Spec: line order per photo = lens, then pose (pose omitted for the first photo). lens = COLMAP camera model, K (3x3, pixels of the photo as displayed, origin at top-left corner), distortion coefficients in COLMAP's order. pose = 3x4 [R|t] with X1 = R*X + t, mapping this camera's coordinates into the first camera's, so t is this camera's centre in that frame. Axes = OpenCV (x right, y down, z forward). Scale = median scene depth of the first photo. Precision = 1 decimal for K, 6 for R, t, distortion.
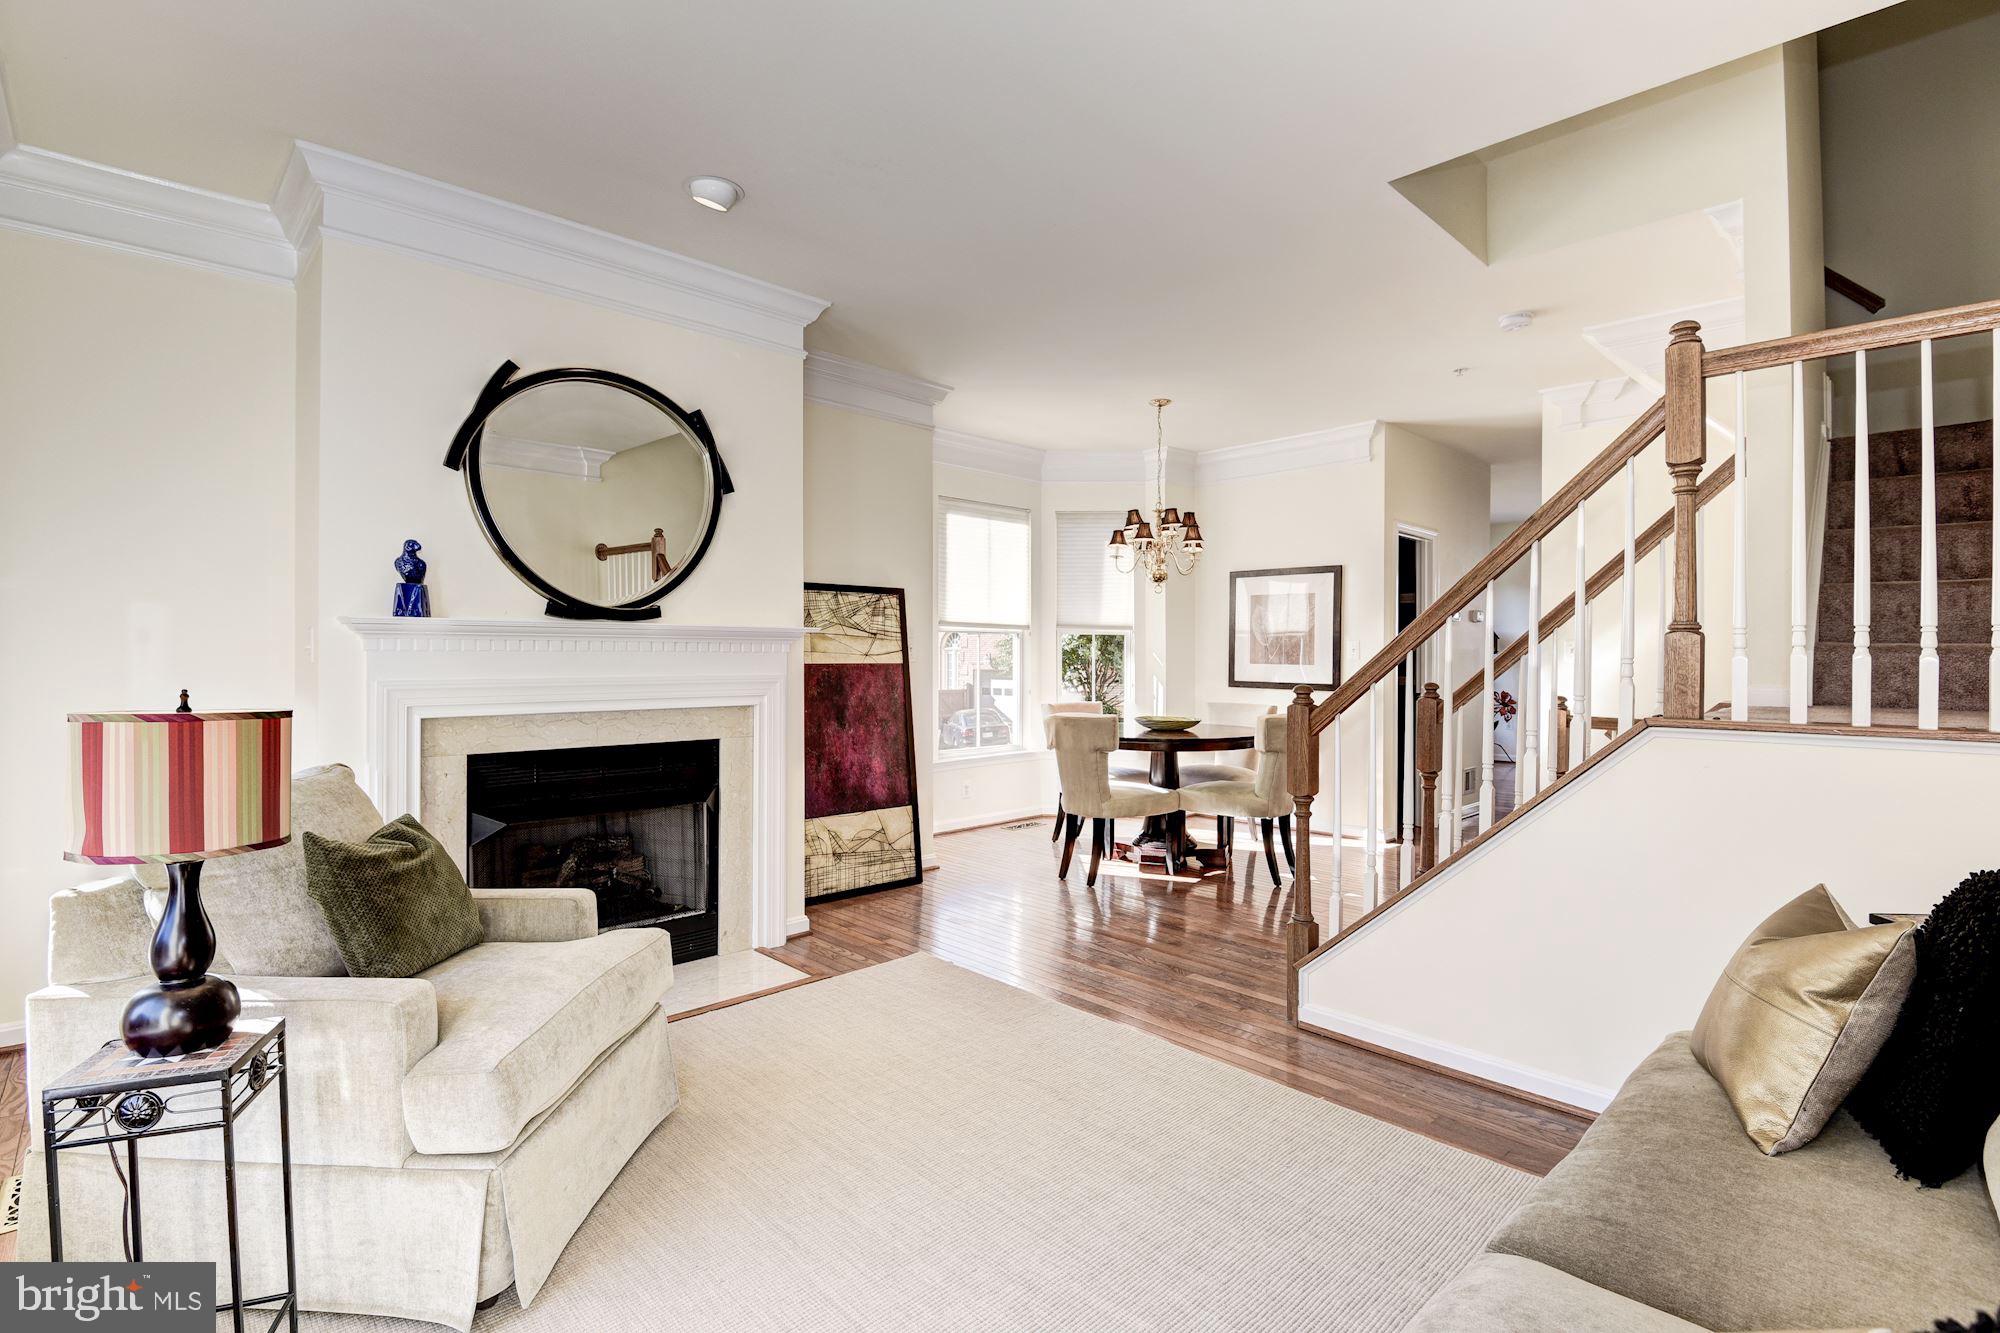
lens RADIAL K [[935.7, 0, 992.5], [0, 935.7, 661.4], [0, 0, 1]] dist [0.009937, -0.026227]
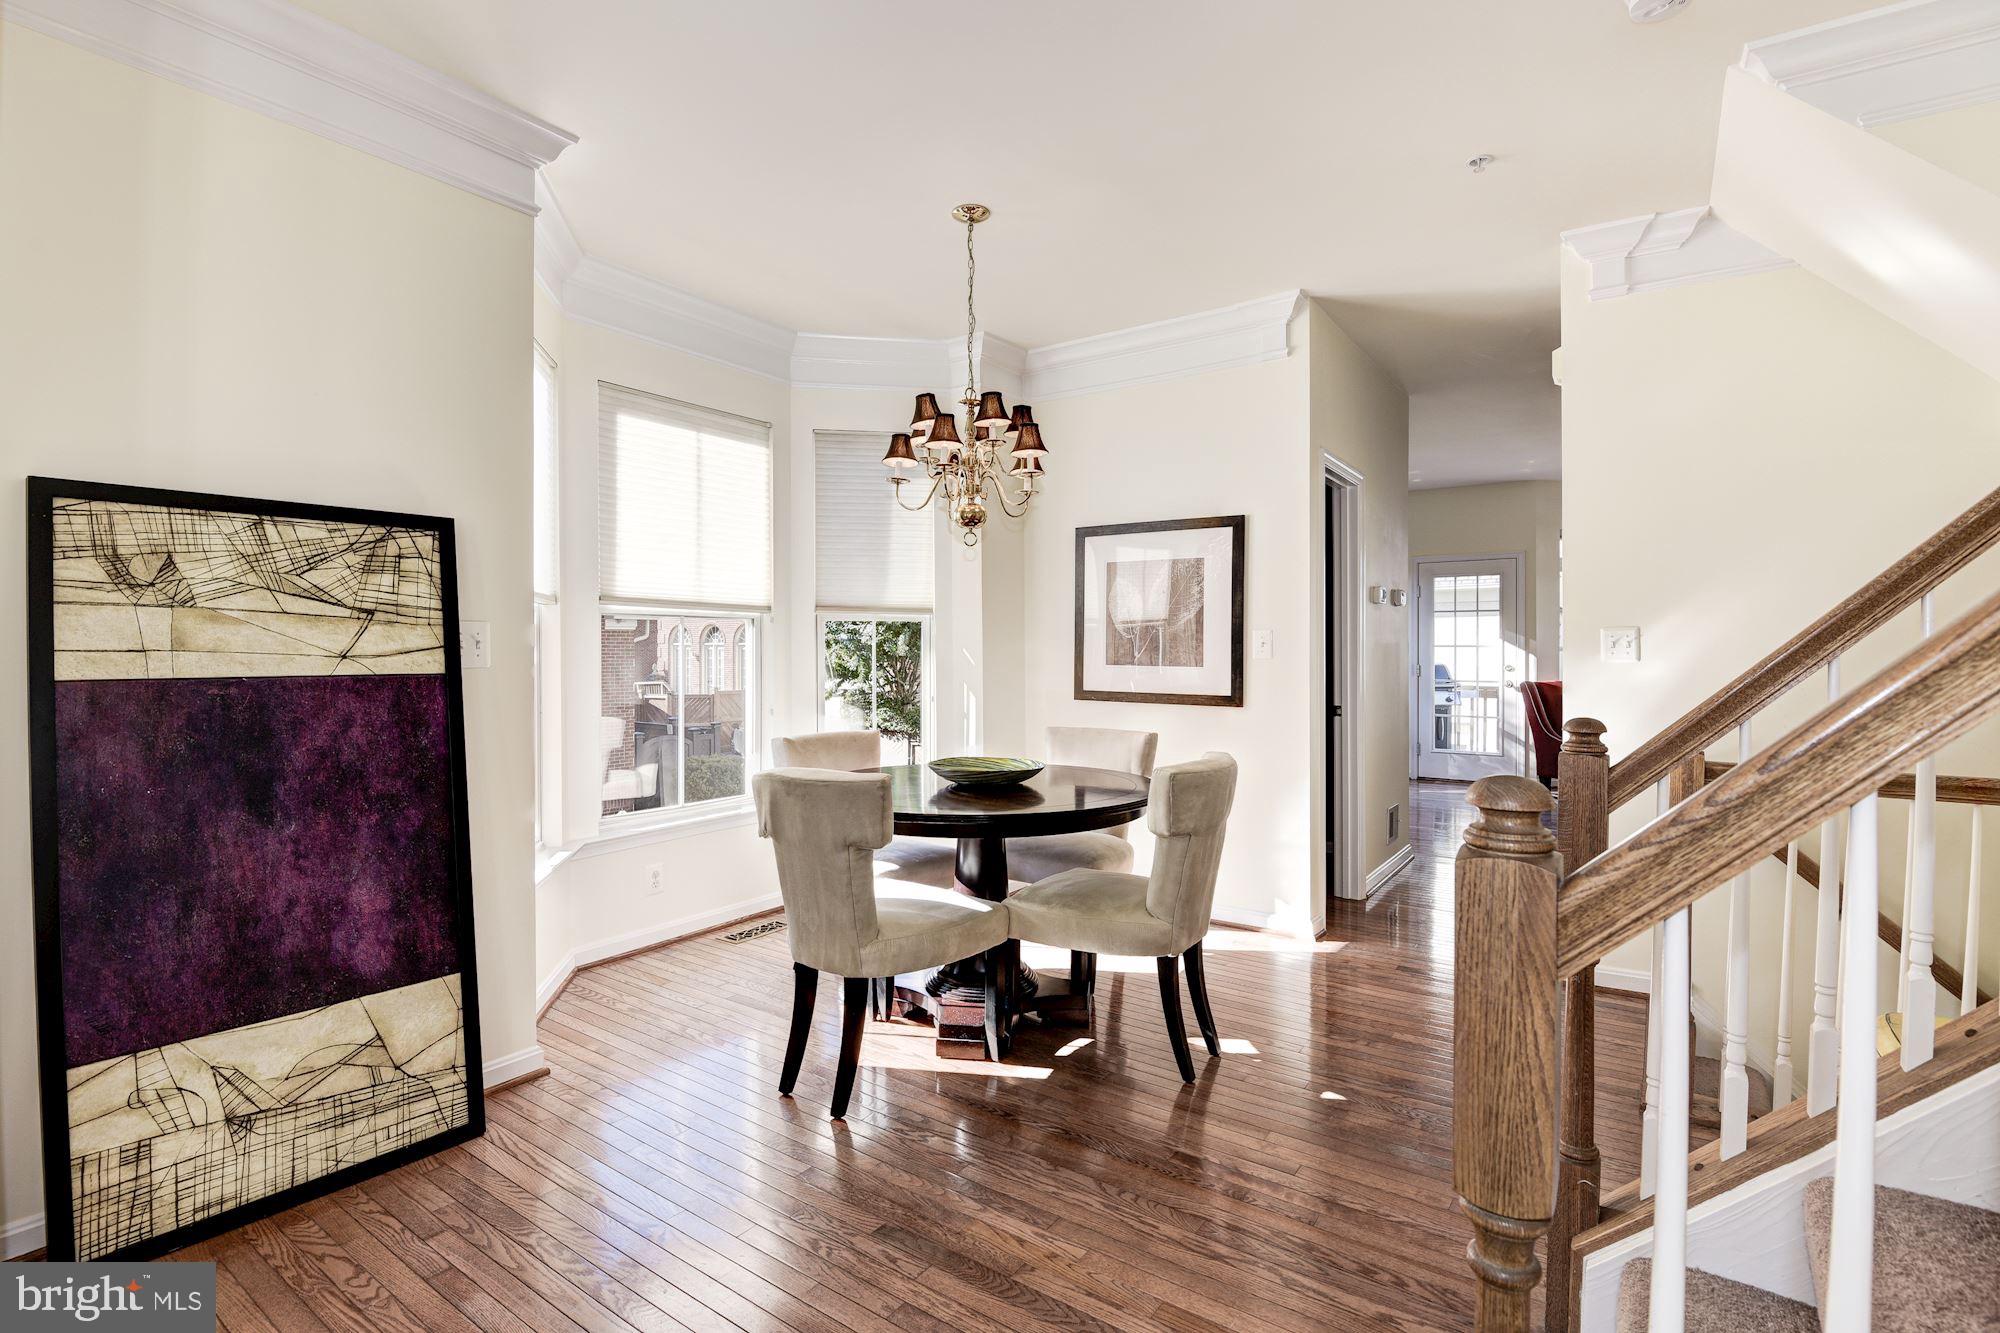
lens RADIAL K [[935.7, 0, 992.5], [0, 935.7, 661.4], [0, 0, 1]] dist [0.009937, -0.026227]
pose [[0.980954, -0.005211, 0.194170, 0.085538], [0.003974, 0.999969, 0.006761, -0.006113], [-0.194199, -0.005861, 0.980945, 0.470858]]
